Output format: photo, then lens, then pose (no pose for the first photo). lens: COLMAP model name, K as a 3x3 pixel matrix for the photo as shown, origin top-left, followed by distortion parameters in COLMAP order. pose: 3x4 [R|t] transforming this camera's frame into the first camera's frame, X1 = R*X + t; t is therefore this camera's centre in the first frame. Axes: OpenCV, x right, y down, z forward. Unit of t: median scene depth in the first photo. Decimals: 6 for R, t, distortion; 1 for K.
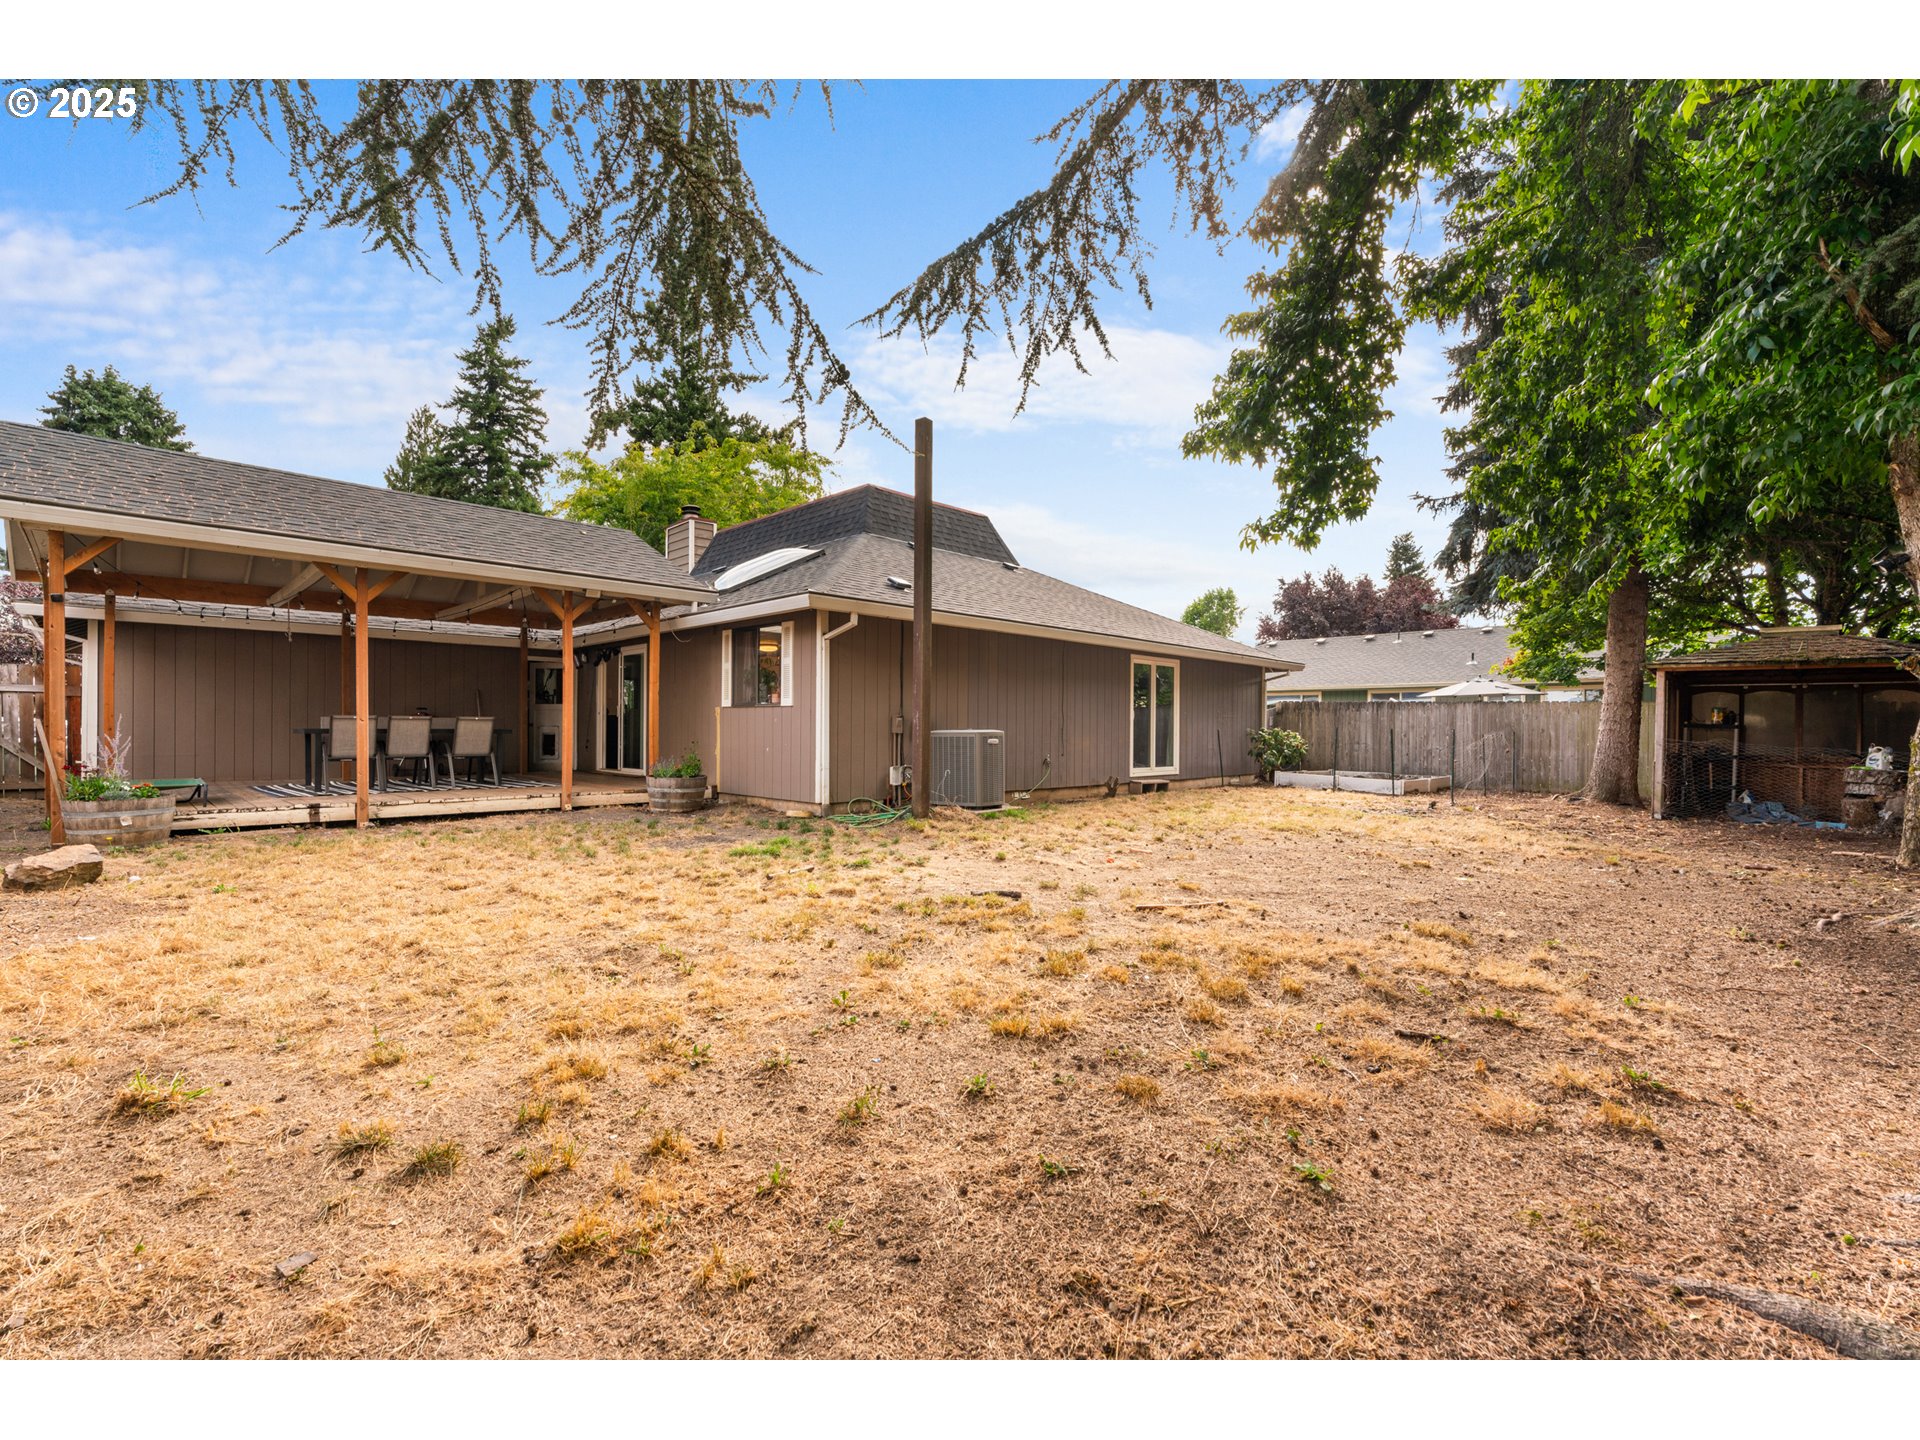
lens RADIAL K [[849.4, 0, 959.8], [0, 849.4, 730.0], [0, 0, 1]] dist [-0.003222, 0.000401]
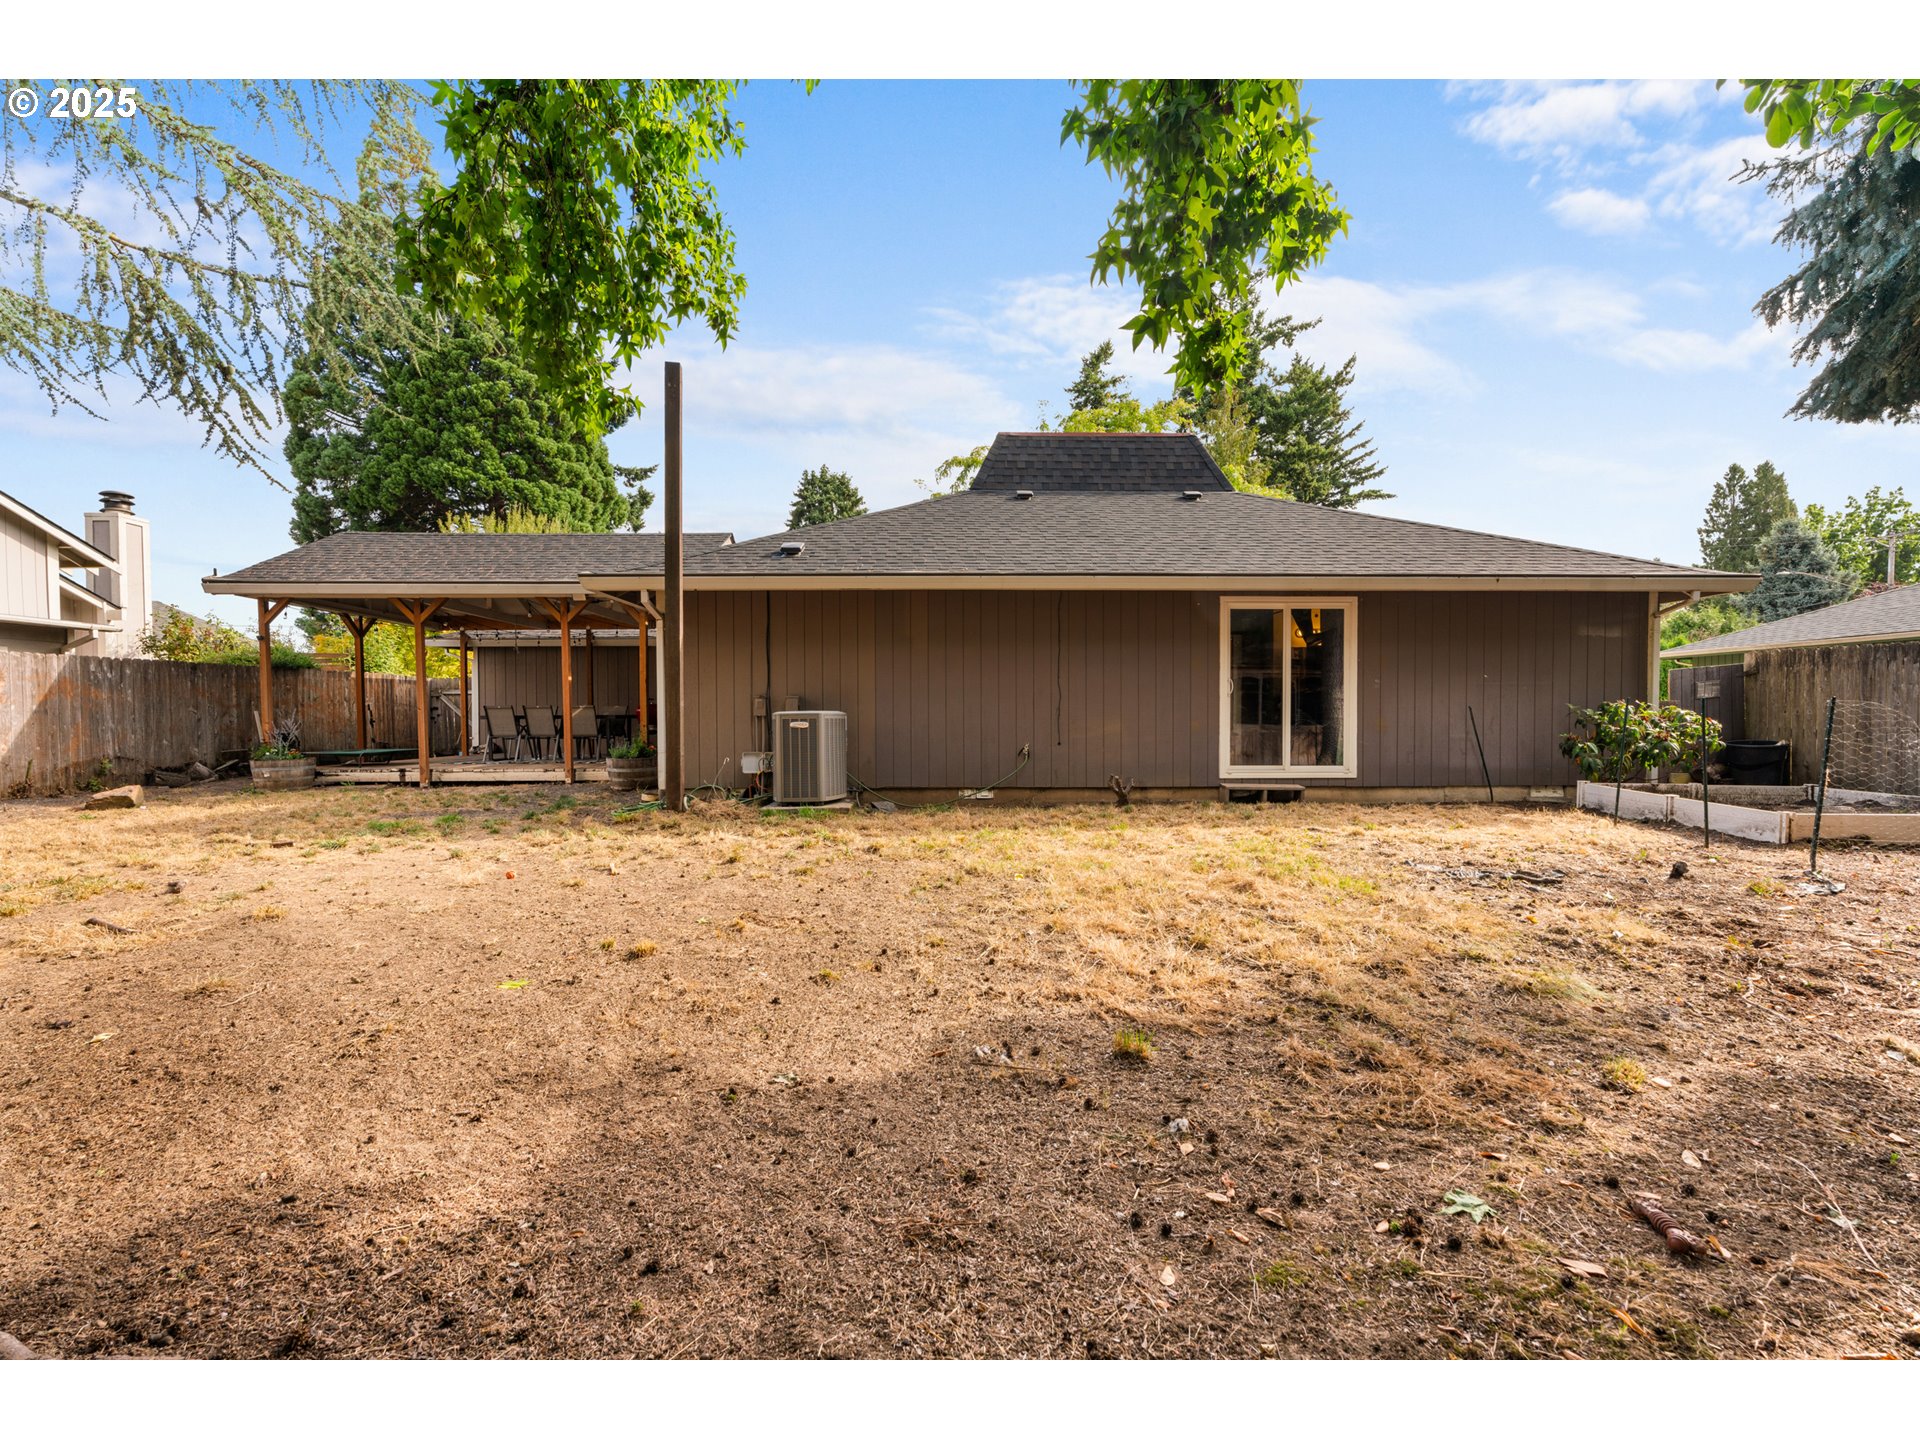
lens RADIAL K [[849.4, 0, 961.3], [0, 849.4, 717.1], [0, 0, 1]] dist [-0.003222, 0.000401]
pose [[0.717071, -0.005786, -0.696977, 0.506155], [0.008355, 0.999965, 0.000295, 0.004465], [0.696950, -0.006035, 0.717094, 0.357231]]
